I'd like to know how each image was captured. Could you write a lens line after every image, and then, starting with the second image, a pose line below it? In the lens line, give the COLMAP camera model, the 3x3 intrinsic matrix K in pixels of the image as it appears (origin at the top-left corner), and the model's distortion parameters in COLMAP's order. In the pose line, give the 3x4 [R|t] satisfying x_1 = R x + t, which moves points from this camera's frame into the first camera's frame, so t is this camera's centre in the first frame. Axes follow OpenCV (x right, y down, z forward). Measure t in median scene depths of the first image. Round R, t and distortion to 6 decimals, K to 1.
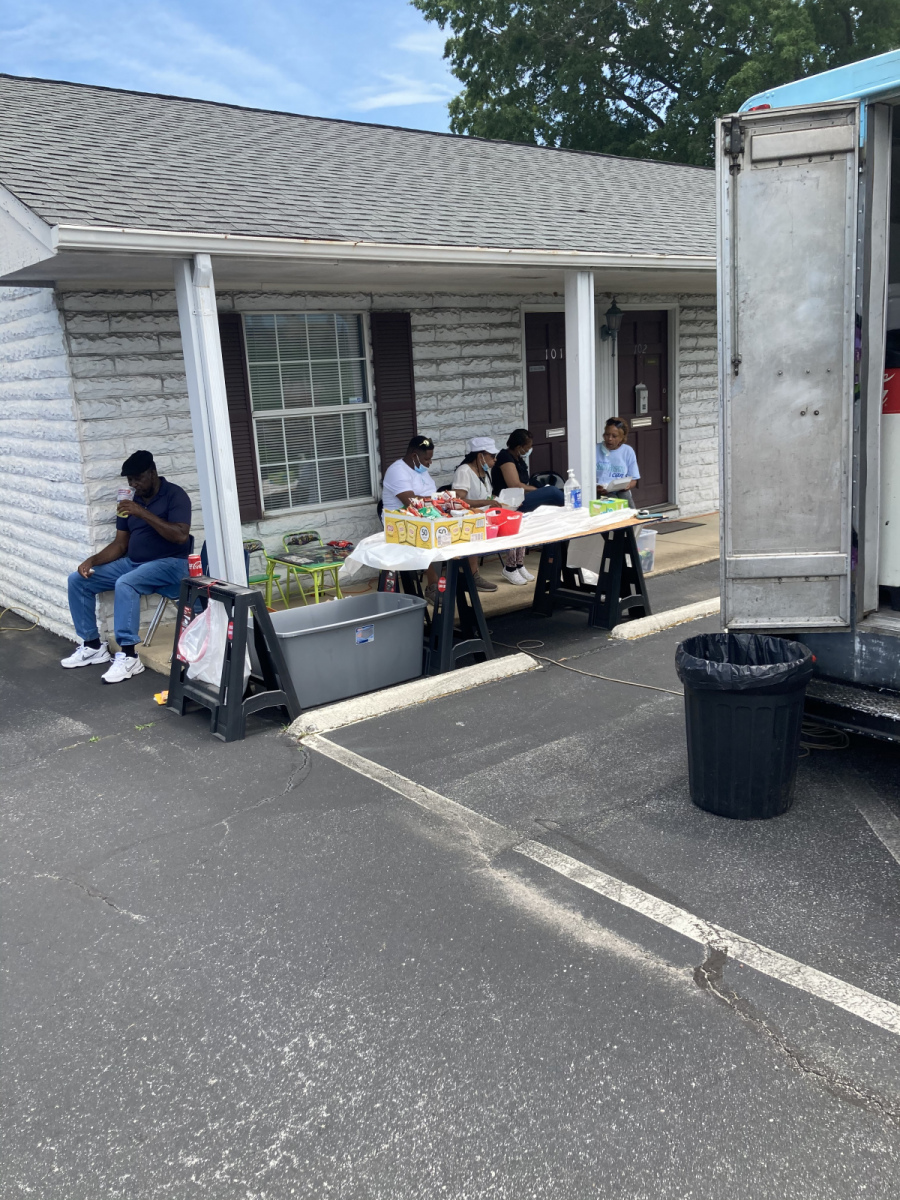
lens RADIAL K [[976.0, 0, 456.0], [0, 976.0, 597.6], [0, 0, 1]] dist [0.016427, -0.004288]
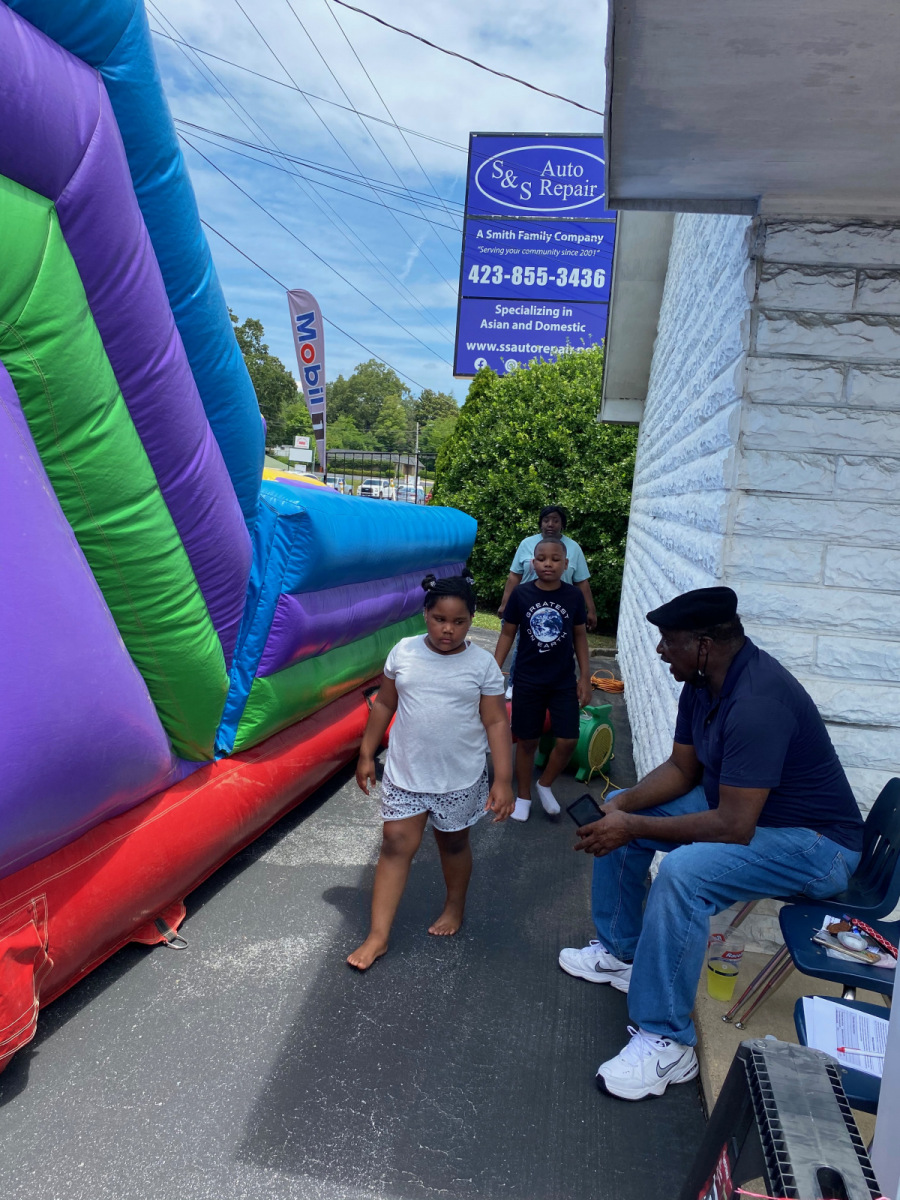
lens RADIAL K [[908.8, 0, 451.6], [0, 908.8, 582.3], [0, 0, 1]] dist [0.151374, -0.380606]
pose [[0.653642, 0.179383, -0.735237, -0.111173], [-0.283868, 0.958686, -0.018465, -0.072908], [0.701549, 0.220780, 0.677558, 0.488943]]
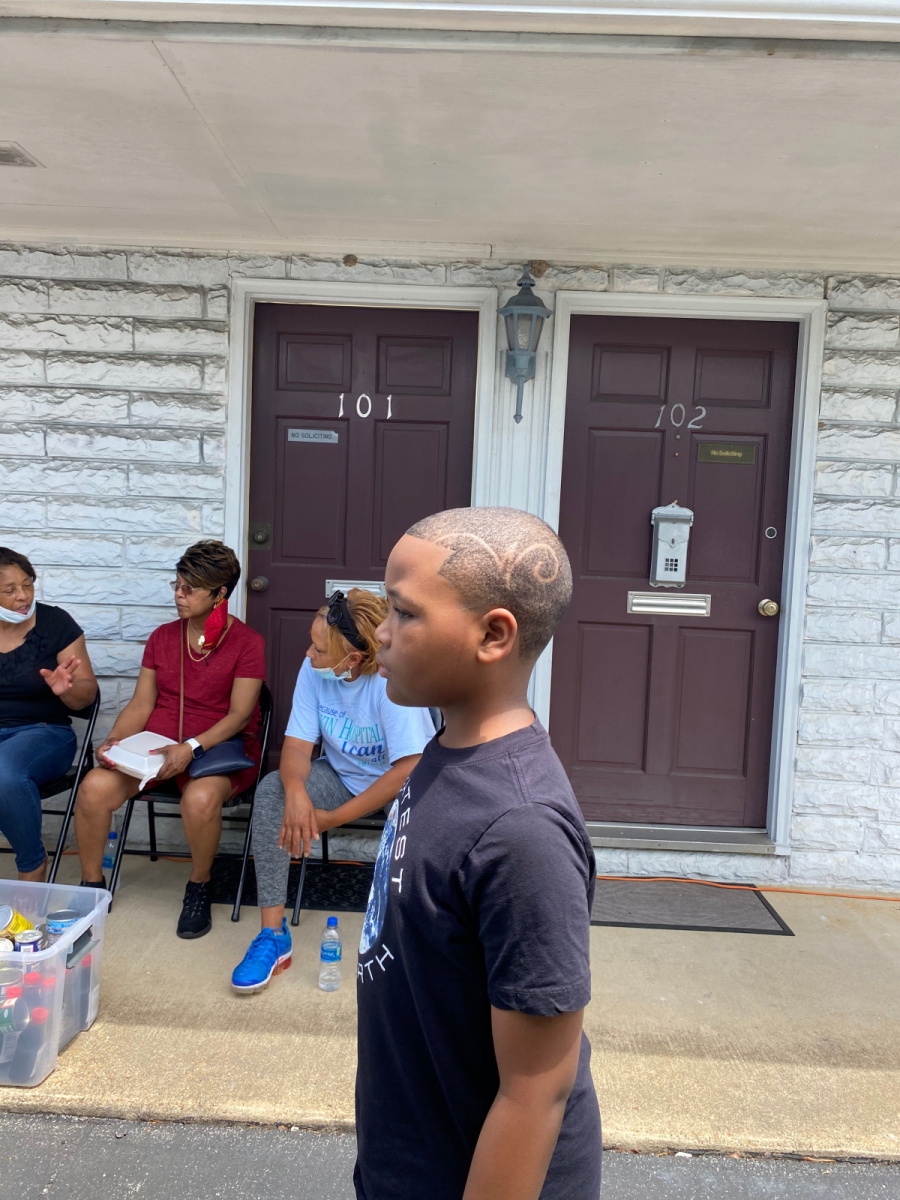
lens RADIAL K [[902.6, 0, 444.9], [0, 902.6, 601.8], [0, 0, 1]] dist [0.056563, -0.096416]
pose [[0.751776, 0.130641, -0.646348, 0.443950], [-0.231352, 0.970127, -0.073005, -0.167672], [0.617502, 0.204417, 0.759543, 0.845803]]
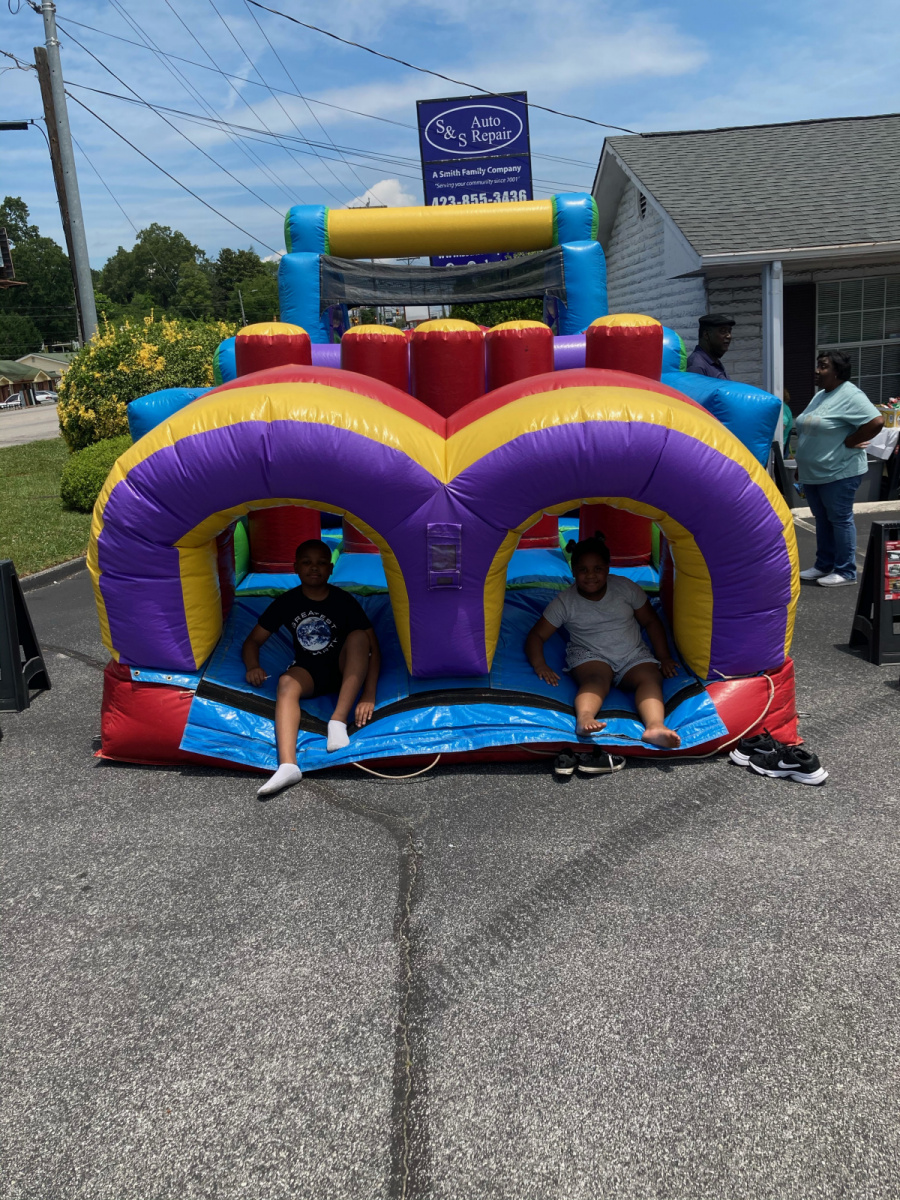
lens RADIAL K [[982.9, 0, 455.0], [0, 982.9, 593.1], [0, 0, 1]] dist [0.009341, -0.003852]
pose [[0.795986, 0.139928, -0.588920, 0.286886], [-0.101865, 0.990004, 0.097545, 0.099398], [0.596683, -0.017654, 0.802283, -0.567585]]
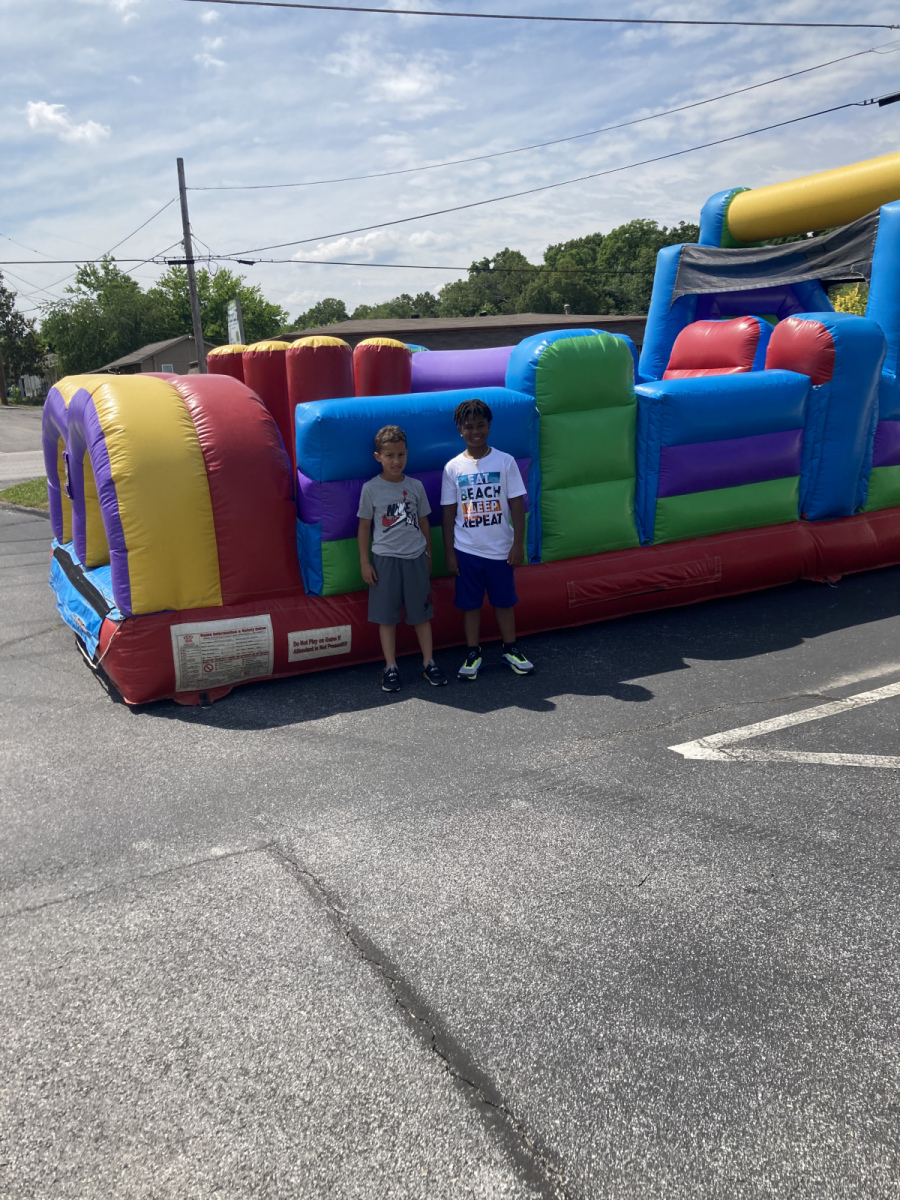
lens RADIAL K [[987.1, 0, 452.7], [0, 987.1, 604.3], [0, 0, 1]] dist [0.014198, 0.008581]
pose [[-0.169052, 0.270676, -0.947711, 0.667549], [-0.139950, 0.945215, 0.294928, -0.061786], [0.975620, 0.182490, -0.121910, 0.198500]]
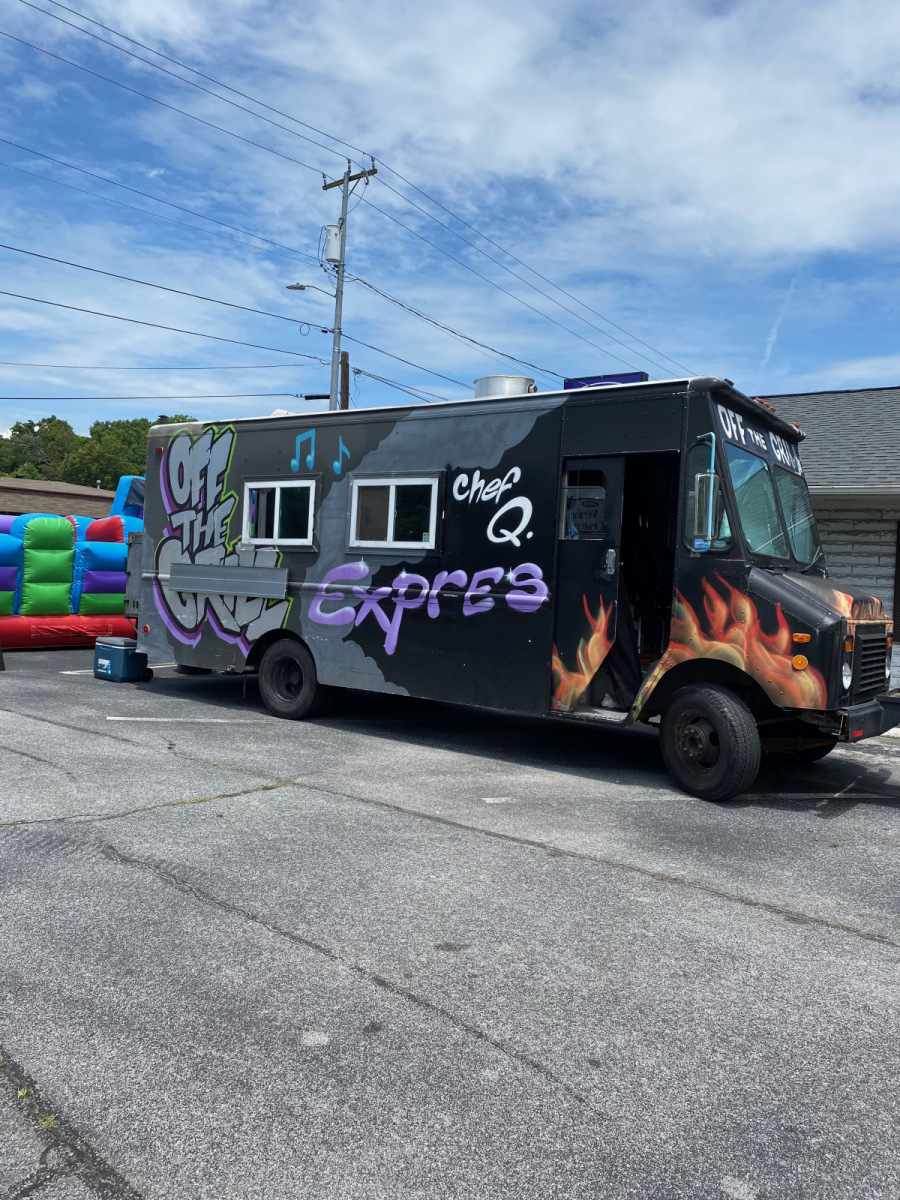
lens RADIAL K [[908.8, 0, 451.6], [0, 908.8, 582.3], [0, 0, 1]] dist [0.151374, -0.380606]
pose [[0.291237, 0.084394, -0.952921, 1.570279], [-0.275468, 0.961310, 0.000946, -0.129790], [0.916132, 0.262224, 0.303217, 0.340259]]
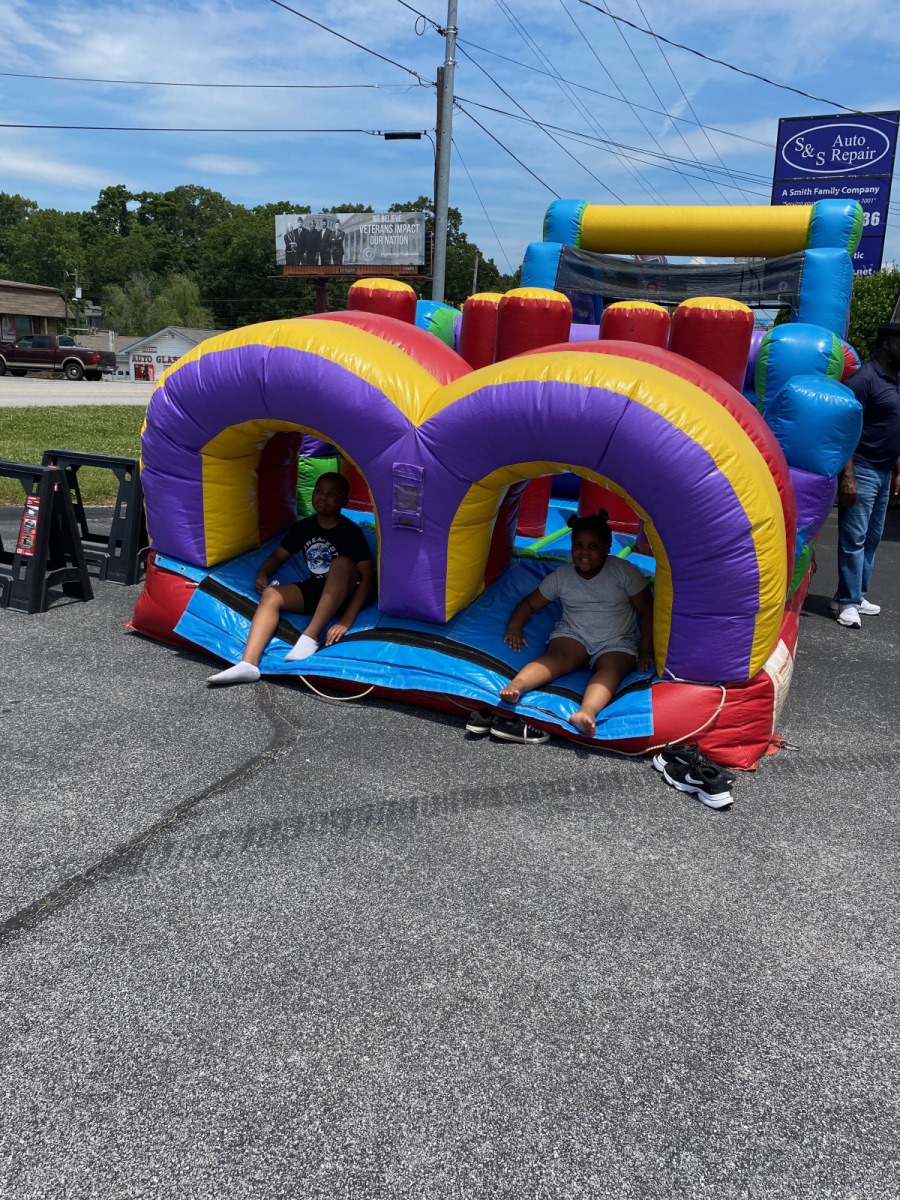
lens RADIAL K [[916.9, 0, 455.3], [0, 916.9, 583.6], [0, 0, 1]] dist [0.016659, -0.001828]
pose [[0.505385, 0.265567, -0.821012, 0.399317], [-0.250084, 0.955705, 0.155193, 0.092453], [0.825859, 0.126890, 0.549414, -0.416328]]
